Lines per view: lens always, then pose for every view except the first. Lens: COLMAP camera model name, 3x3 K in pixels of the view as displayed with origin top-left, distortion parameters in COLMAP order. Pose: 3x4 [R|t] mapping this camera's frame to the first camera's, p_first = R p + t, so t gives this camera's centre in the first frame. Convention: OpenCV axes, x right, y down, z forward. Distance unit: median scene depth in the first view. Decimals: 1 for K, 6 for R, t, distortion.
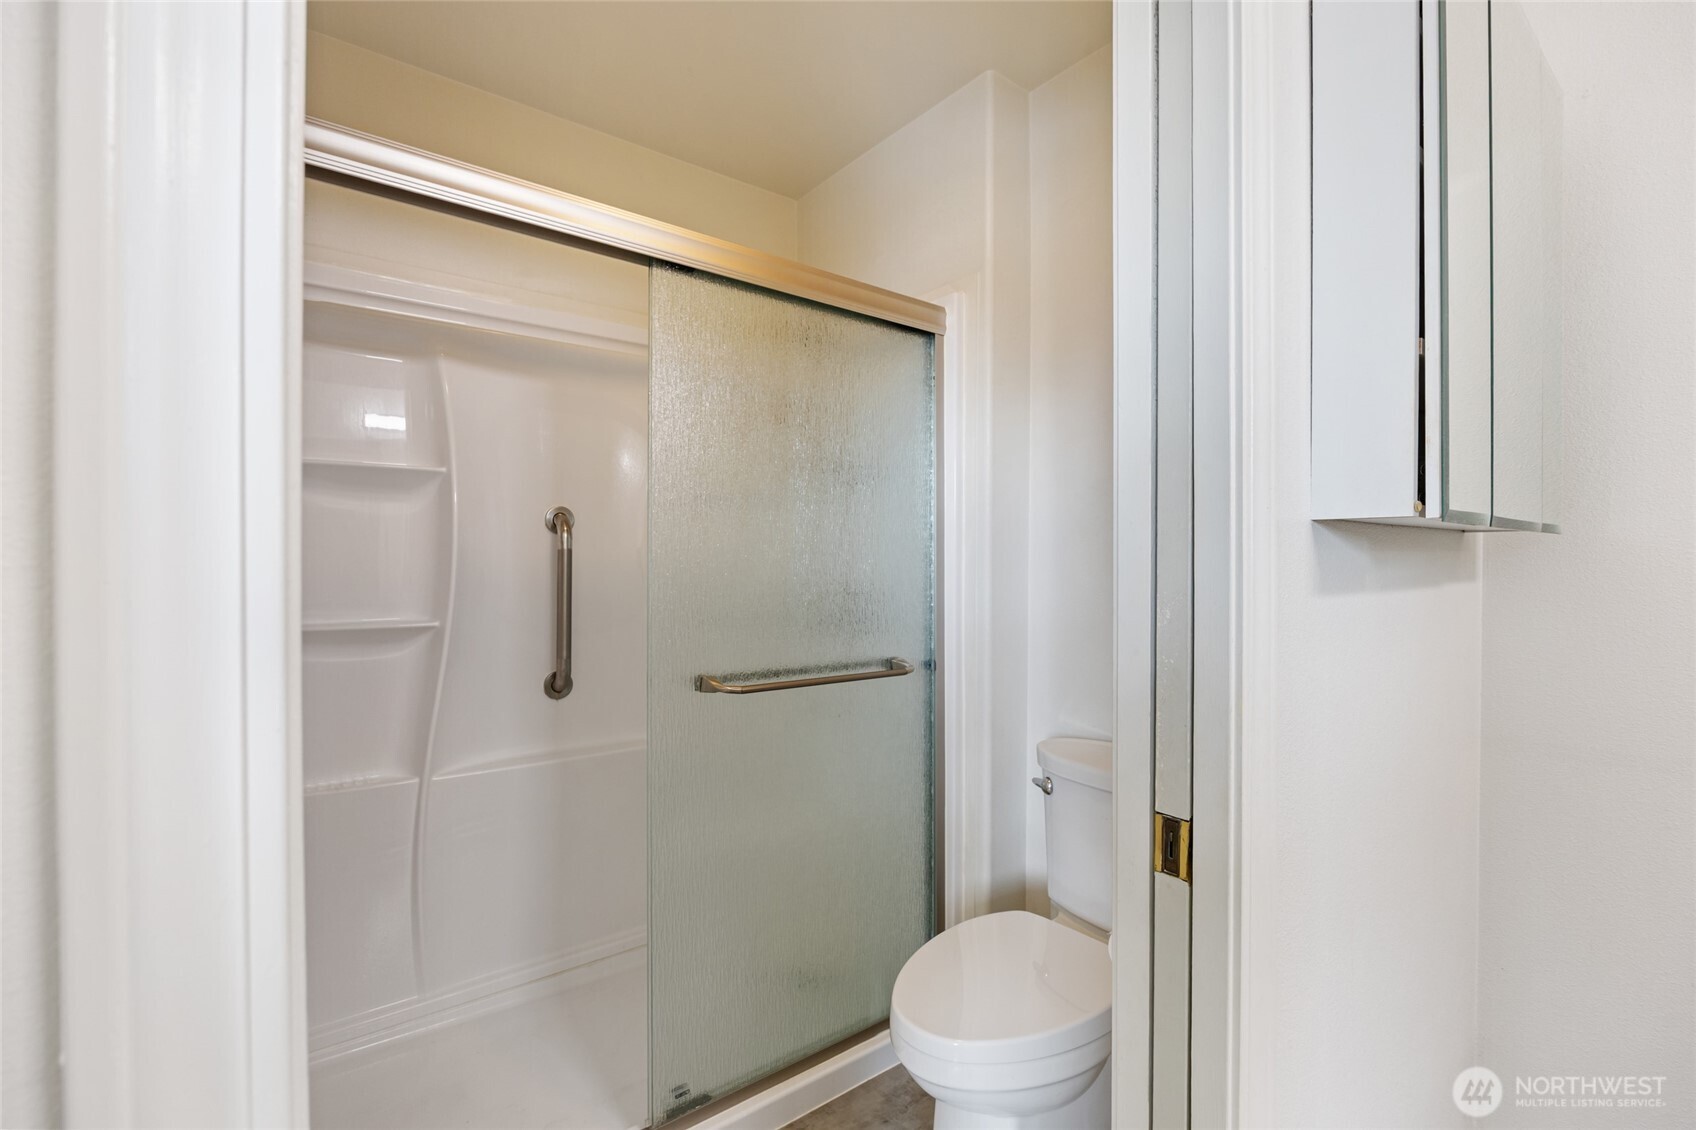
lens RADIAL K [[746.4, 0, 849.0], [0, 746.4, 564.5], [0, 0, 1]] dist [-0.014815, 0.000925]
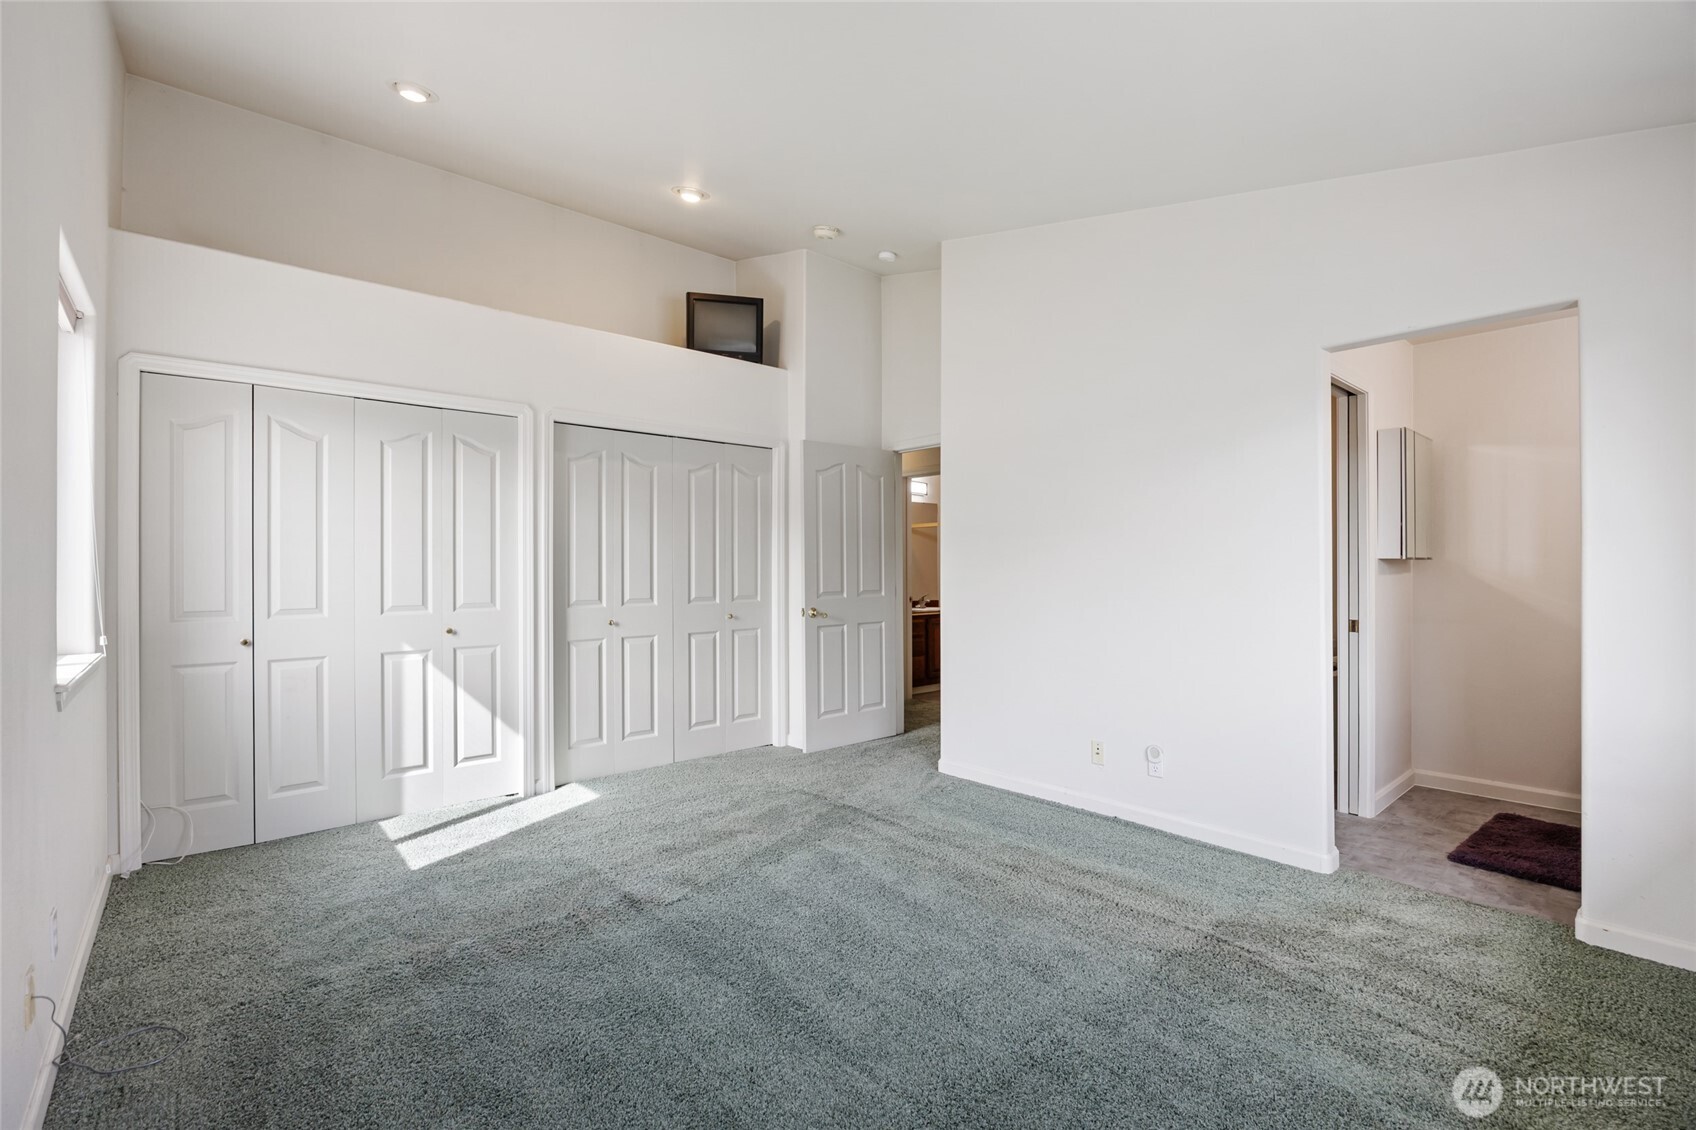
lens RADIAL K [[746.4, 0, 847.1], [0, 746.4, 564.4], [0, 0, 1]] dist [-0.014815, 0.000925]
pose [[0.998276, -0.005659, 0.058413, -3.068580], [0.005650, 0.999984, 0.000324, -0.045326], [-0.058414, 0.000006, 0.998292, -3.551383]]
